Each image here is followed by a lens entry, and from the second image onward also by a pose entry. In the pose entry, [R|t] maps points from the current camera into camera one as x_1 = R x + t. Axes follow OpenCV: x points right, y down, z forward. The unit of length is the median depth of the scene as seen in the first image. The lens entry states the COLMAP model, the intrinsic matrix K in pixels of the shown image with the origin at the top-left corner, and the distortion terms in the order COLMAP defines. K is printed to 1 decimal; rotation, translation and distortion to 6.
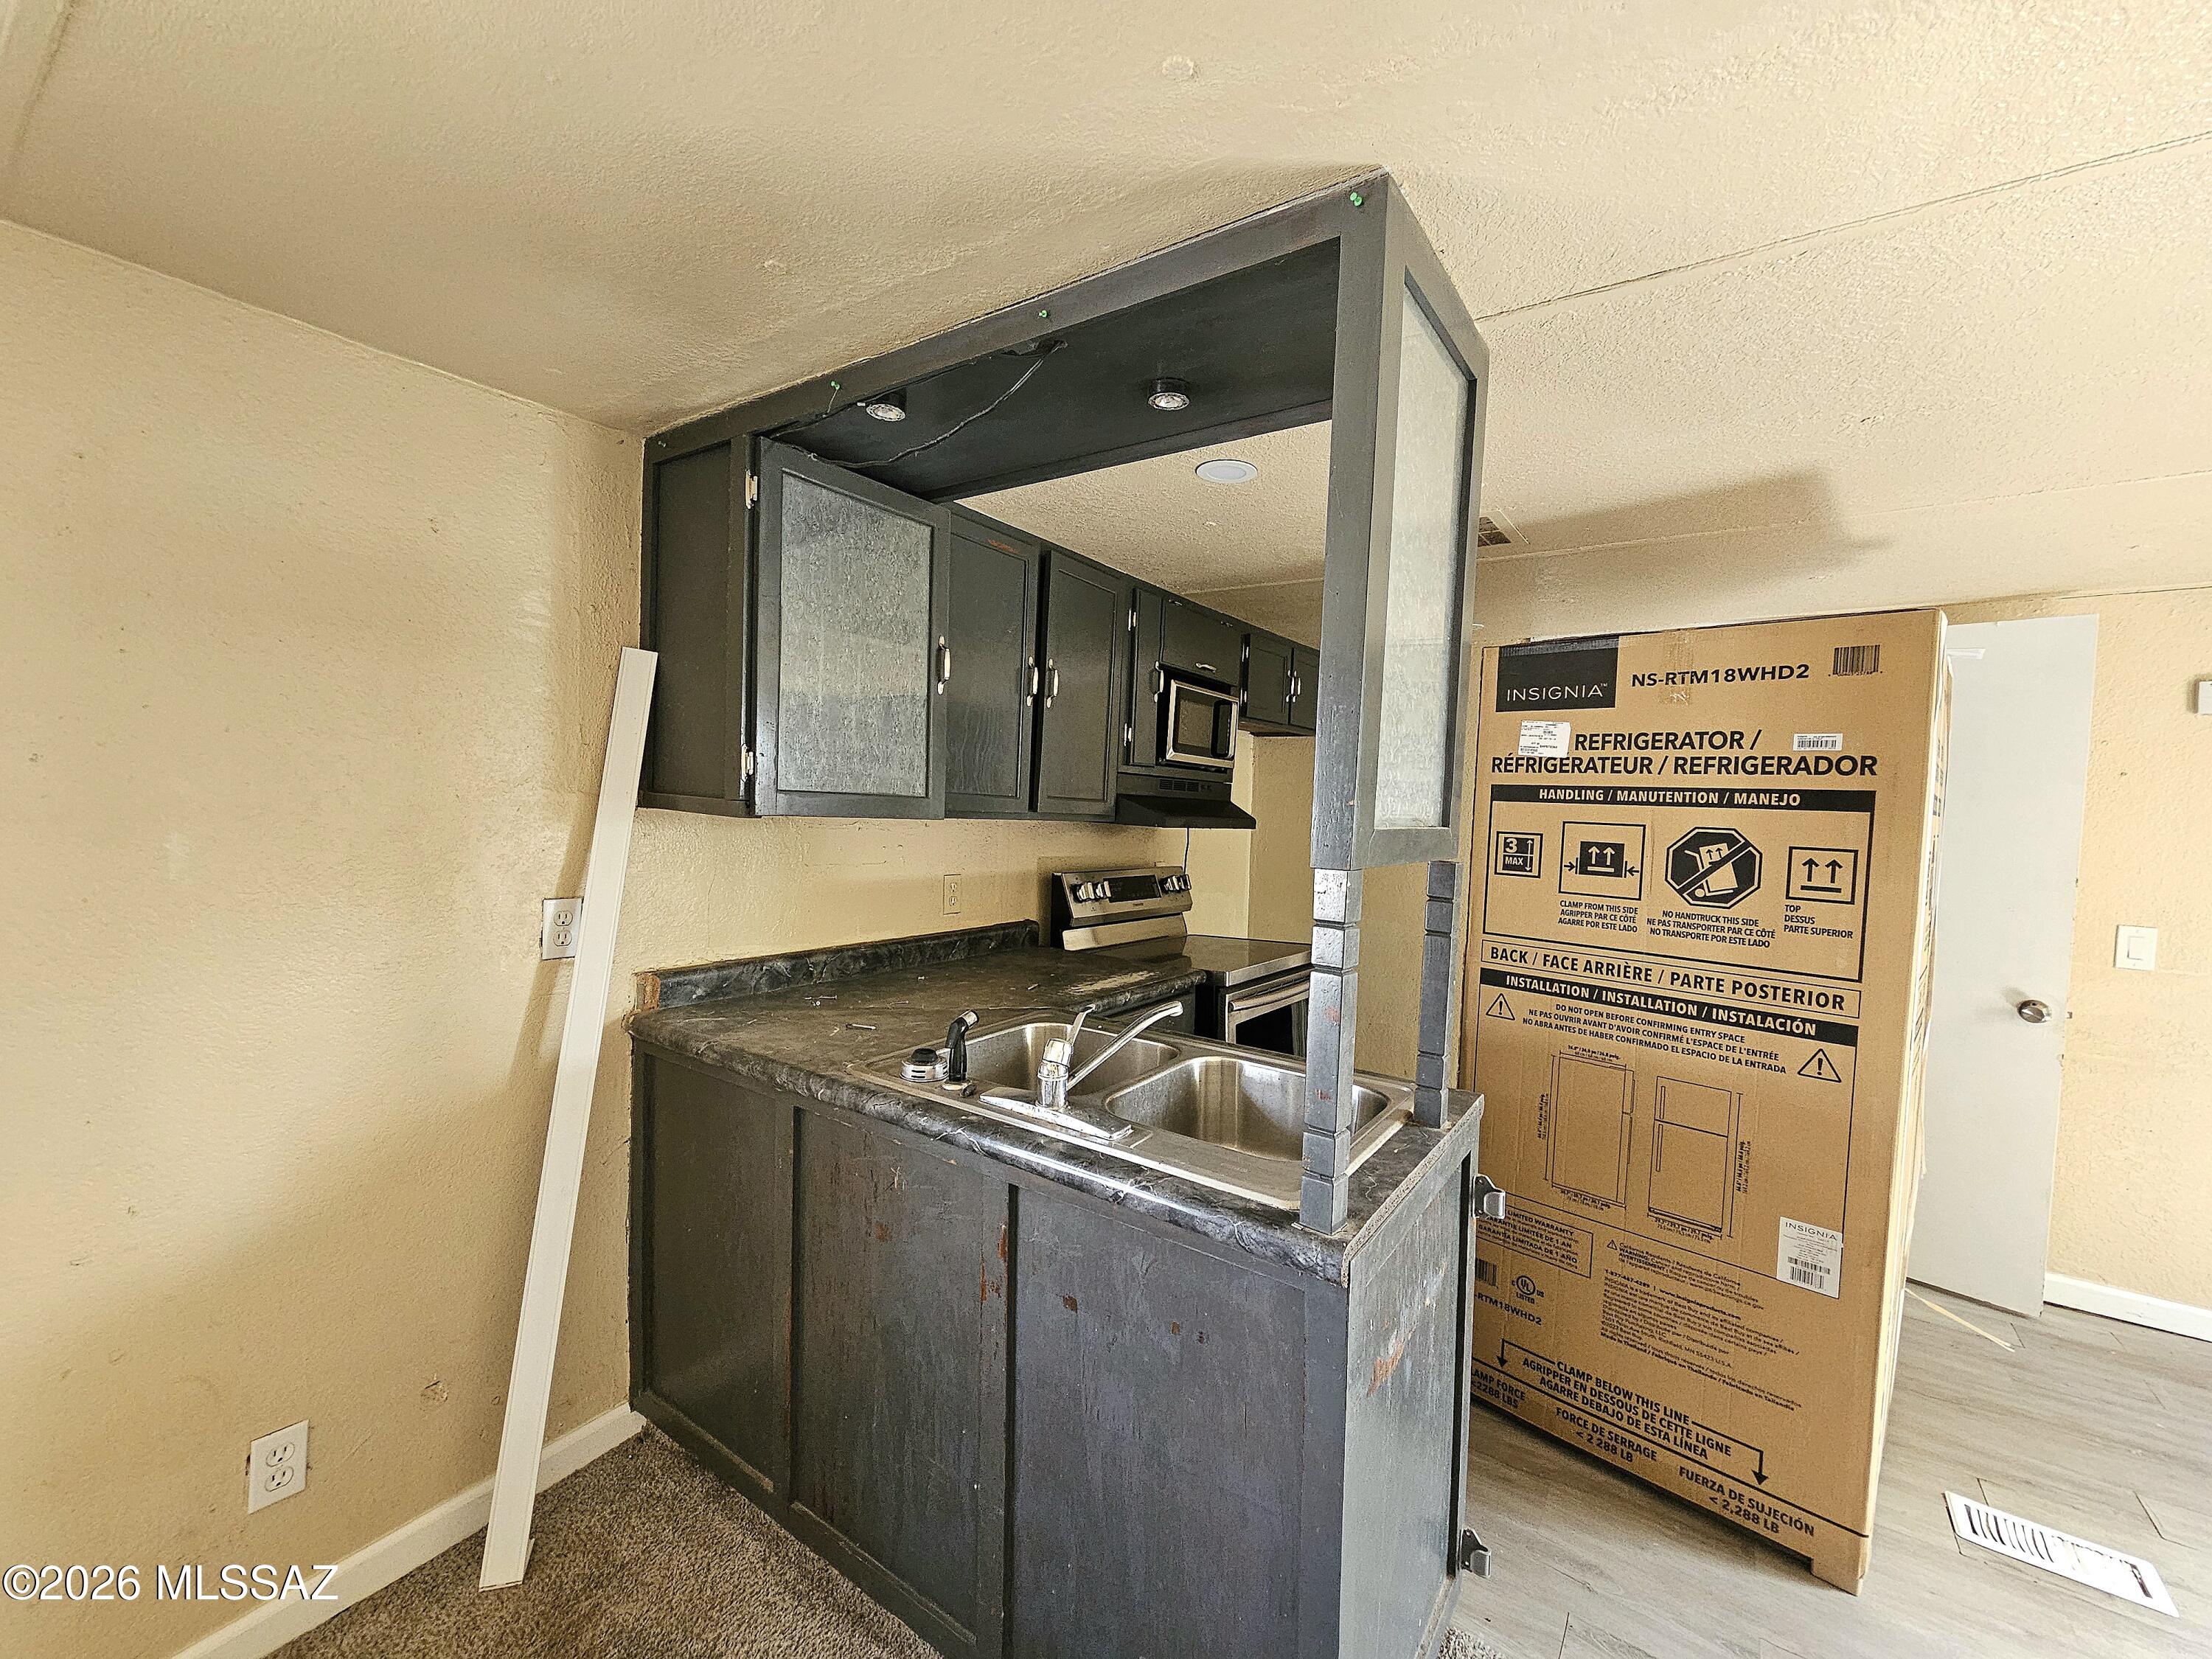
lens RADIAL K [[917.0, 0, 1099.1], [0, 917.0, 837.6], [0, 0, 1]] dist [0.001634, 0.000291]
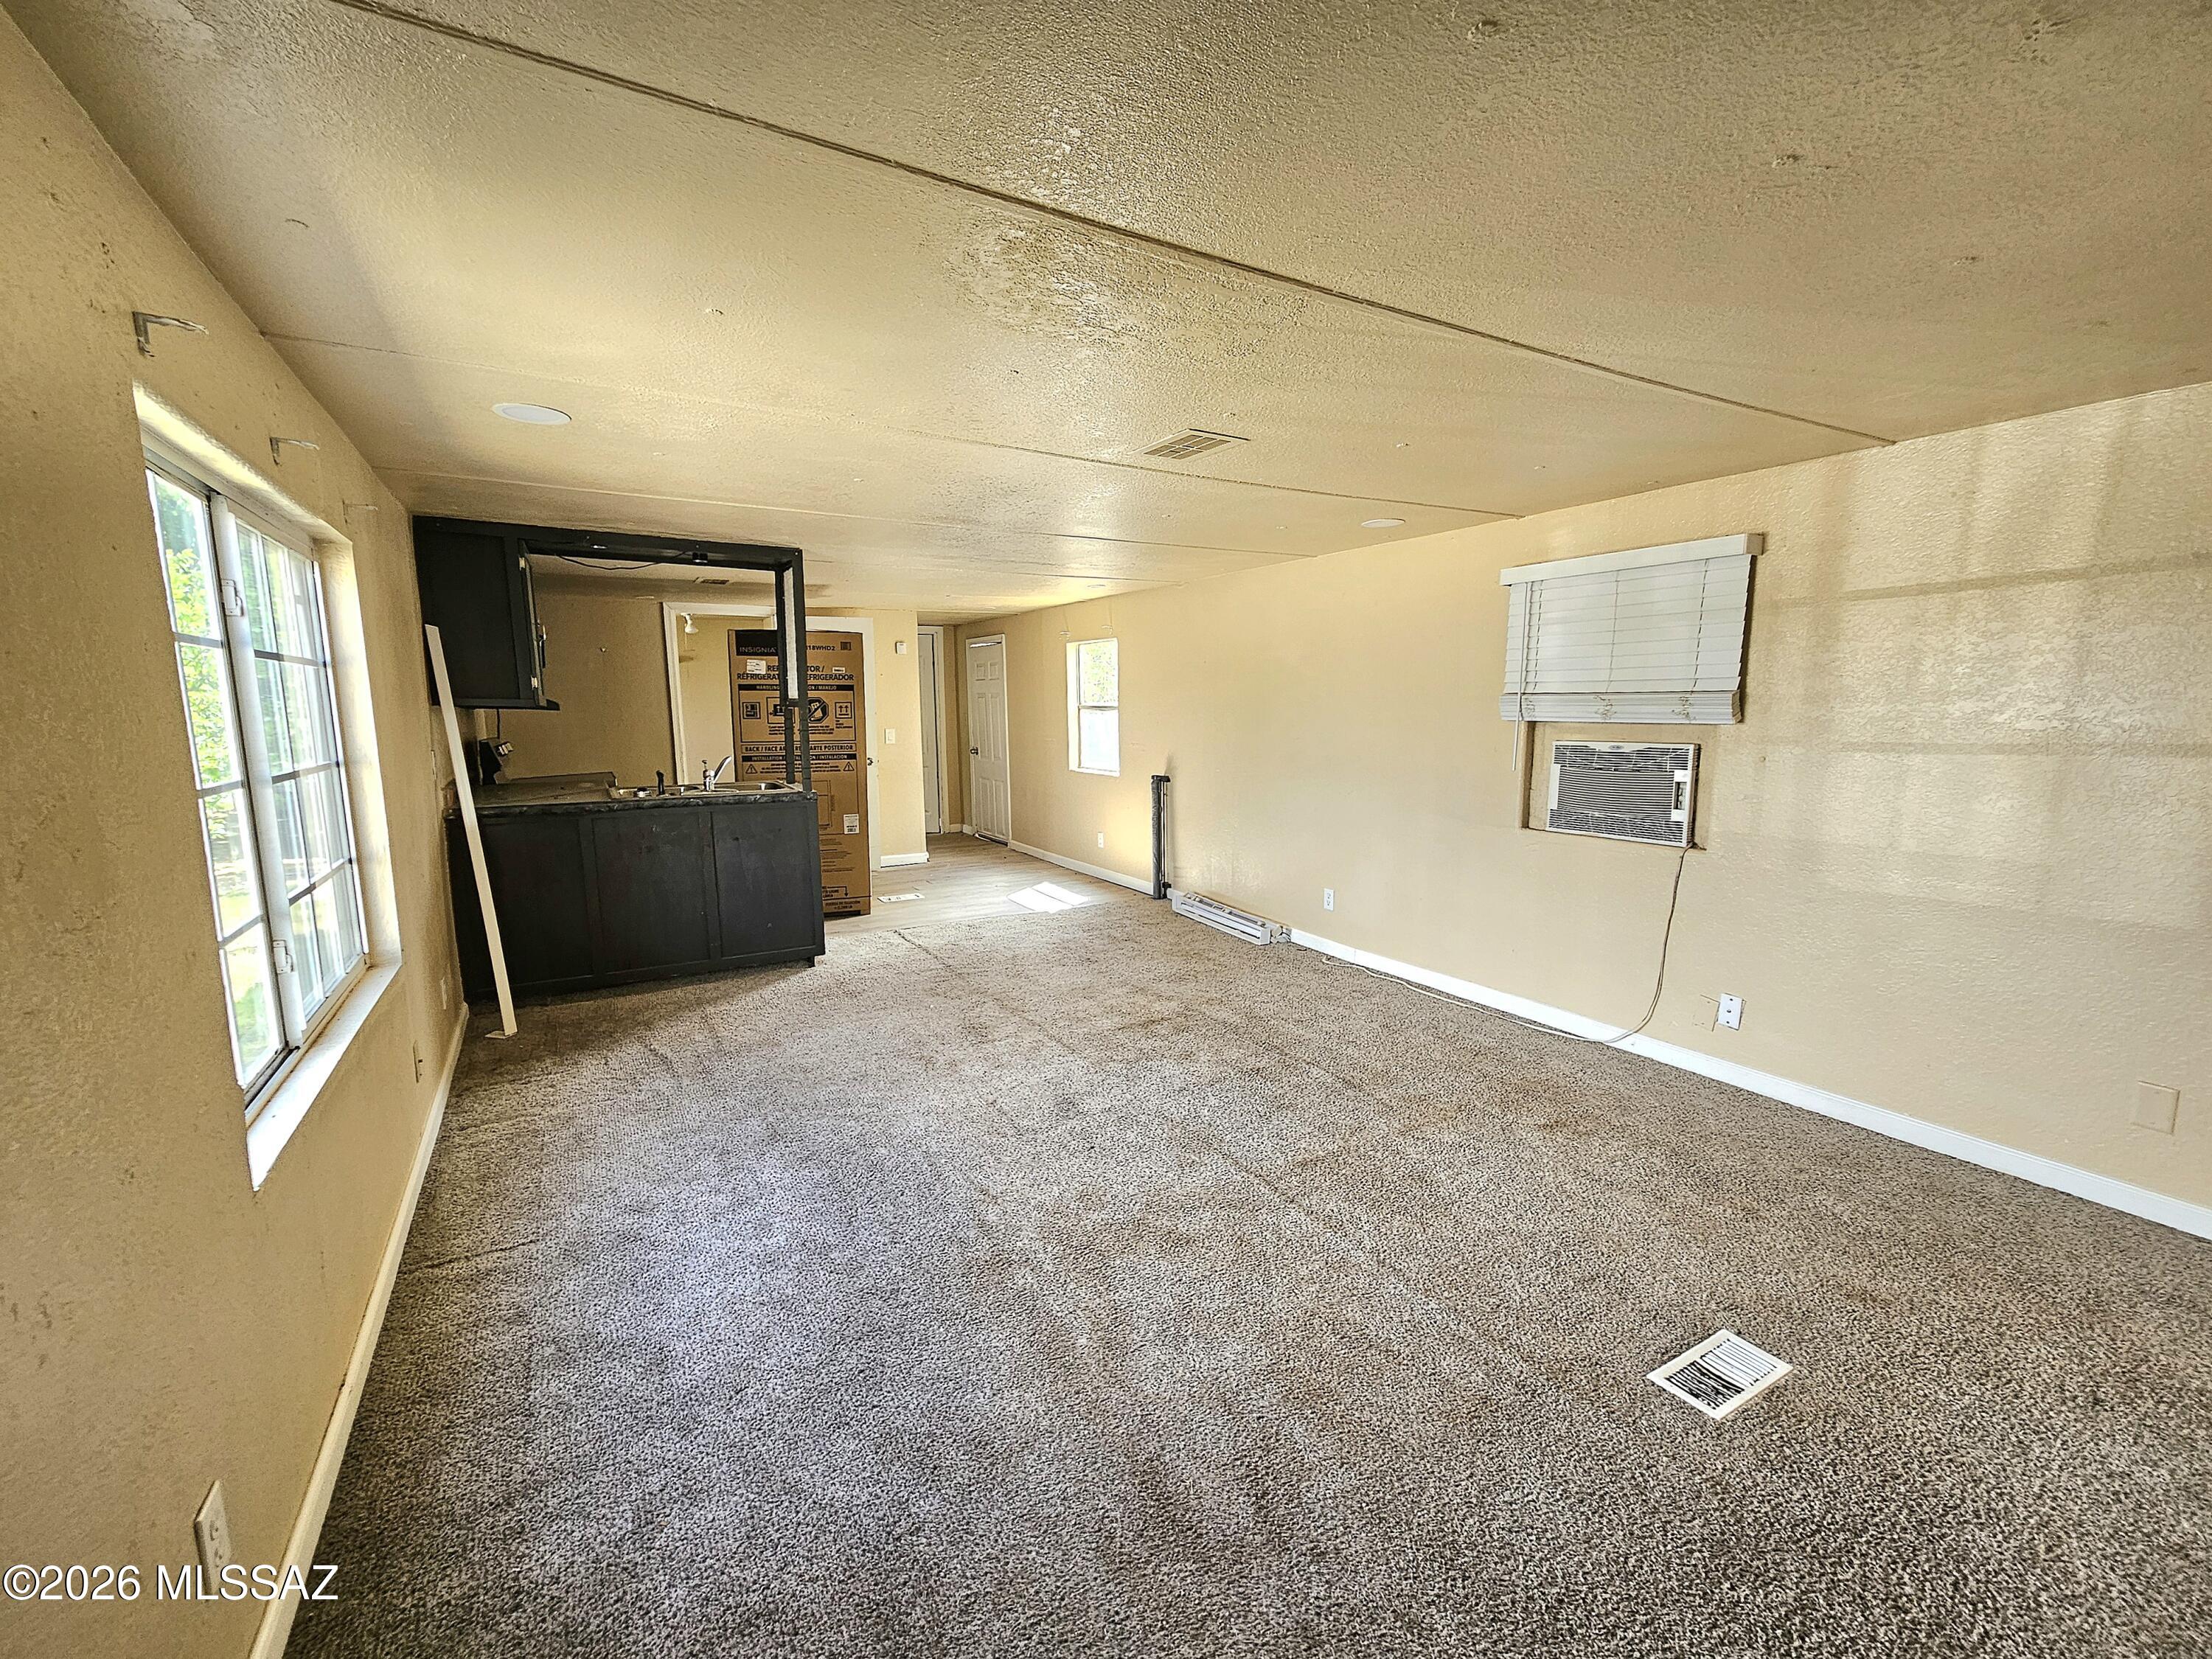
lens RADIAL K [[917.0, 0, 1099.1], [0, 917.0, 837.6], [0, 0, 1]] dist [0.001634, 0.000291]
pose [[0.421375, -0.171518, 0.890519, -1.162451], [0.055413, 0.984987, 0.163493, 0.001717], [-0.905192, -0.019545, 0.424553, -0.788593]]
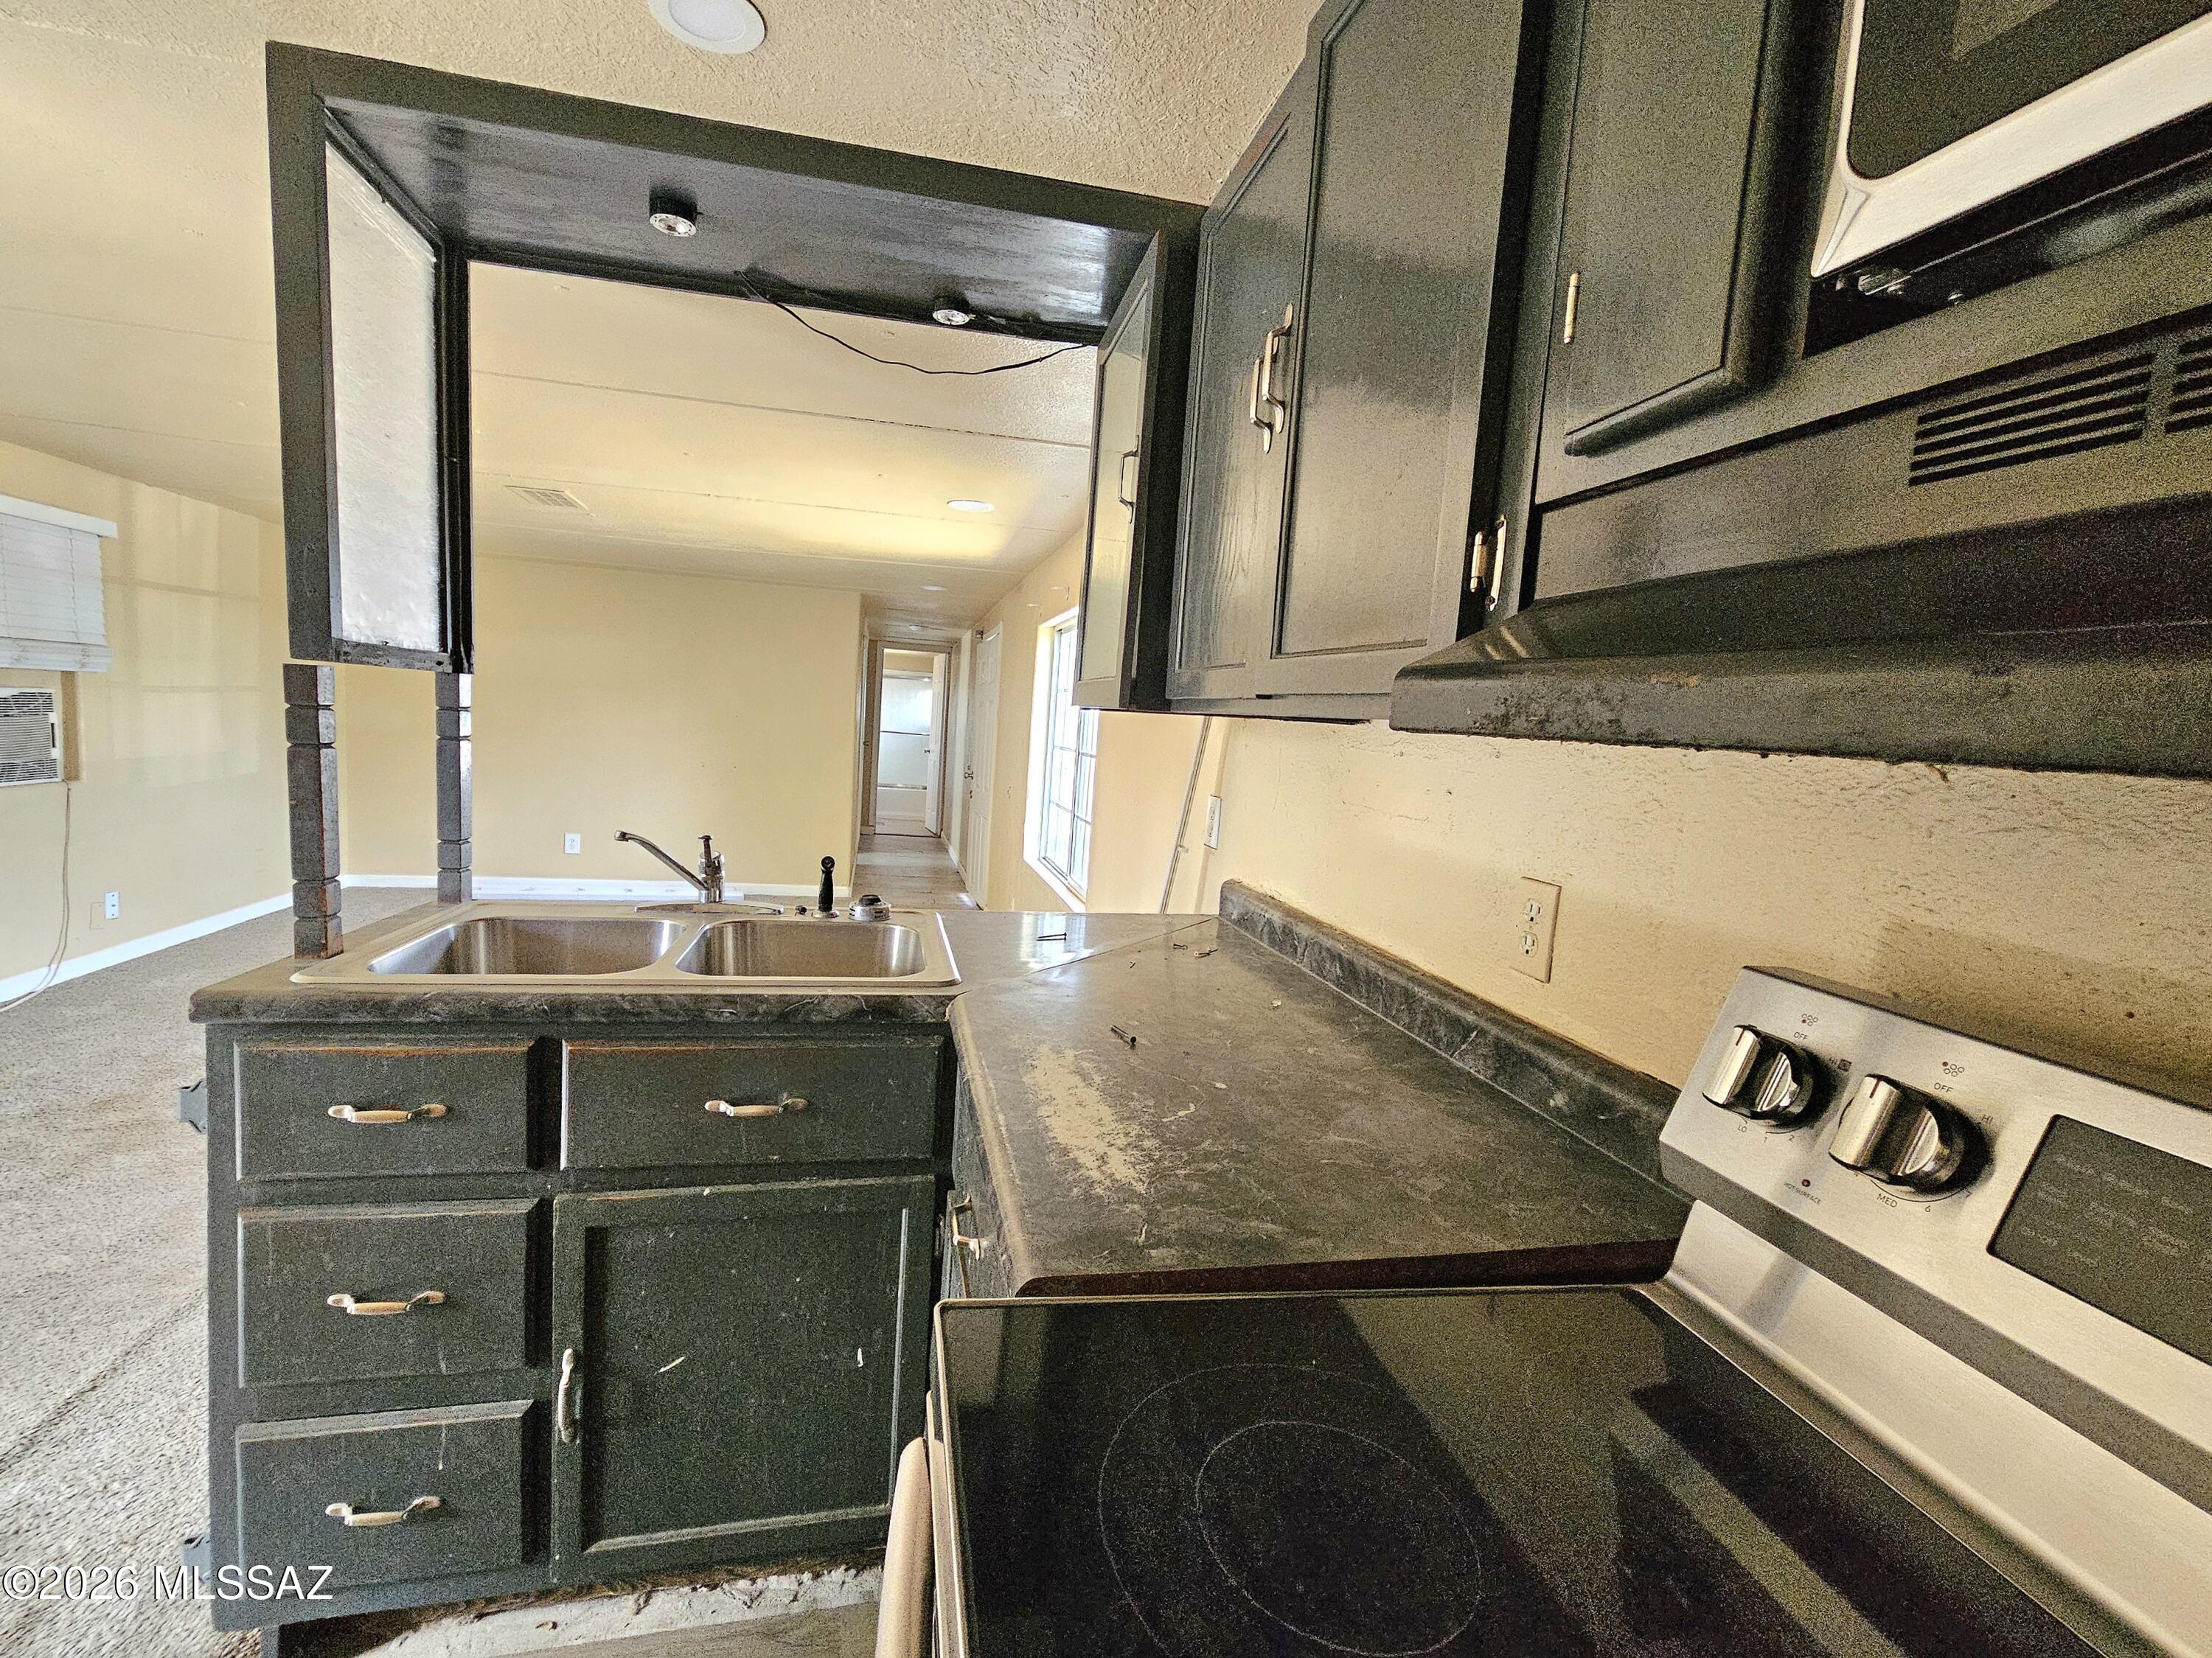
lens RADIAL K [[958.4, 0, 1080.2], [0, 958.4, 834.6], [0, 0, 1]] dist [0.000992, -0.000083]
pose [[-0.681753, 0.007430, -0.731544, 0.275512], [-0.114817, 0.986470, 0.117021, -0.004797], [0.722516, 0.163773, -0.671676, 1.106785]]
